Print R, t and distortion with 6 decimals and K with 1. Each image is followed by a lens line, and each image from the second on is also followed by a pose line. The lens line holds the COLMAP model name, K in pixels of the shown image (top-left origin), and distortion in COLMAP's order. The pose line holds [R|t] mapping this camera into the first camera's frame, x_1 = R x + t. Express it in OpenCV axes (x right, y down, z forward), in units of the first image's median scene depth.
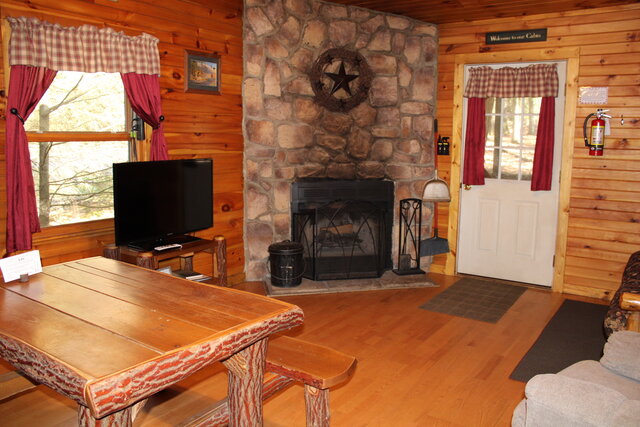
lens RADIAL K [[524.5, 0, 318.1], [0, 524.5, 215.1], [0, 0, 1]] dist [-0.132703, 0.088367]
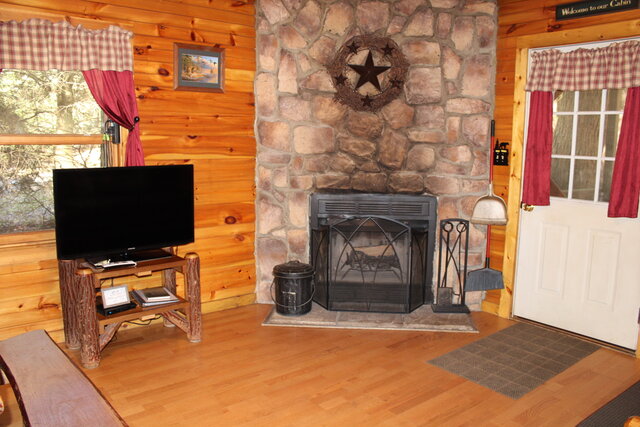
lens RADIAL K [[524.5, 0, 316.8], [0, 524.5, 216.0], [0, 0, 1]] dist [-0.132703, 0.088367]
pose [[0.958044, 0.046808, -0.282772, 0.212385], [-0.047972, 0.998845, 0.002809, -0.029297], [0.282577, 0.010874, 0.959183, 0.183942]]
